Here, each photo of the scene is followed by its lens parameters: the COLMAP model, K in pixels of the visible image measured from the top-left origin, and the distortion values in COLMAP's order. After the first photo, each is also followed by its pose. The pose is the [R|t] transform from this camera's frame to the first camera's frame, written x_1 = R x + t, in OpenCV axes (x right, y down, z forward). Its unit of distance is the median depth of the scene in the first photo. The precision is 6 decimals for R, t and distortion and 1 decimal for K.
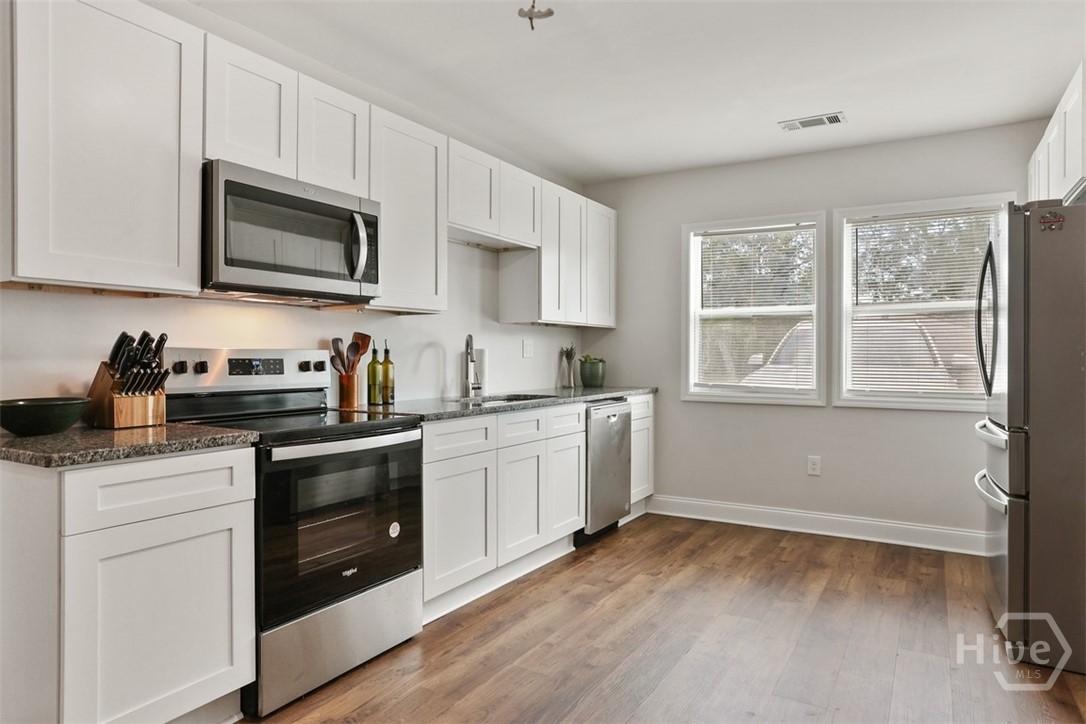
lens RADIAL K [[661.2, 0, 551.7], [0, 661.2, 355.2], [0, 0, 1]] dist [-0.036983, 0.006612]
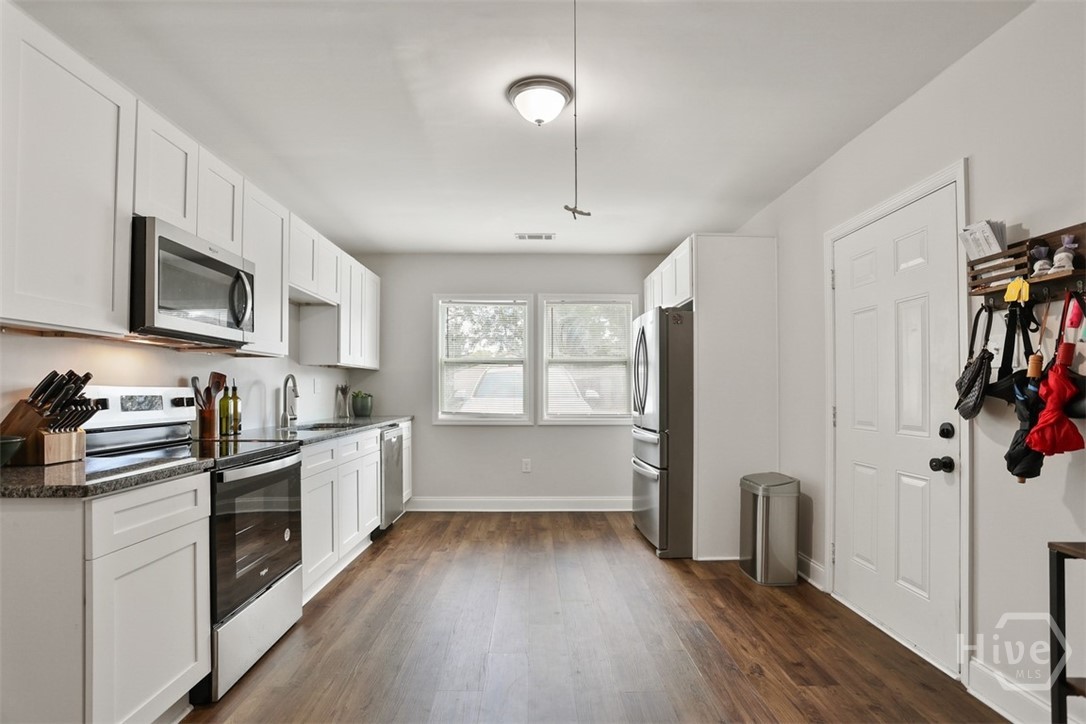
lens RADIAL K [[537.4, 0, 557.1], [0, 537.4, 386.4], [0, 0, 1]] dist [-0.058951, 0.007216]
pose [[0.839673, 0.002649, 0.543086, -0.291551], [0.000899, 0.999980, -0.006268, -0.003552], [-0.543092, 0.005751, 0.839654, -0.079622]]
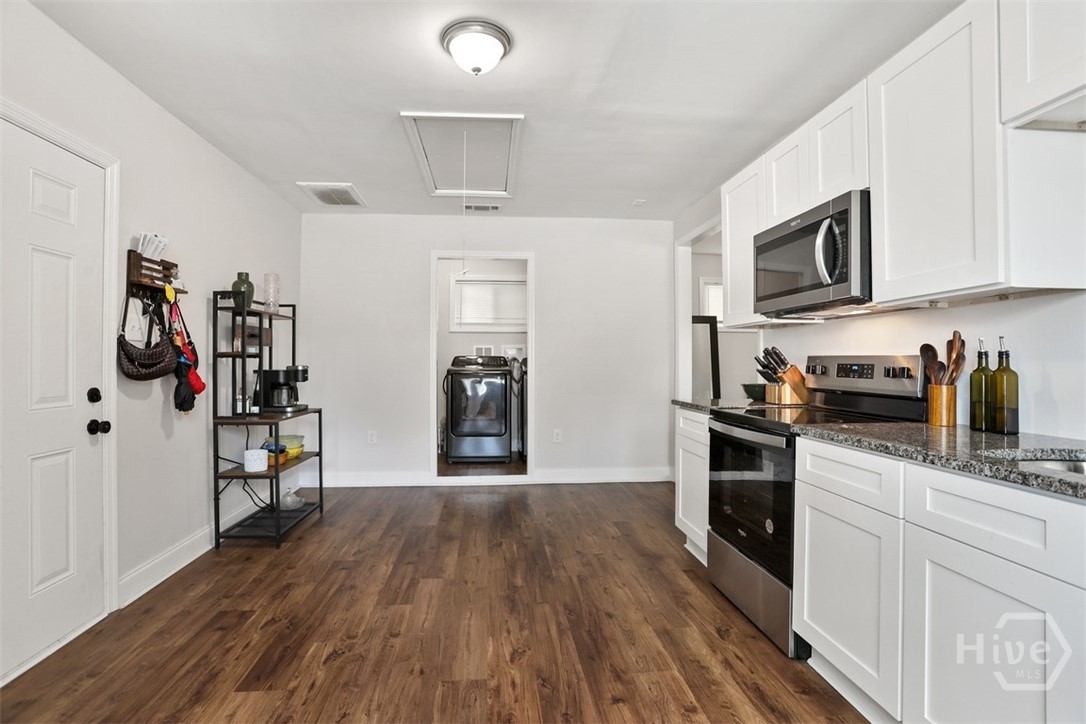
lens RADIAL K [[537.4, 0, 536.3], [0, 537.4, 361.1], [0, 0, 1]] dist [-0.058951, 0.007216]
pose [[-0.817229, -0.004590, -0.576294, 0.462936], [-0.002483, 0.999987, -0.004443, 0.004908], [0.576307, -0.002200, -0.817230, 1.233969]]
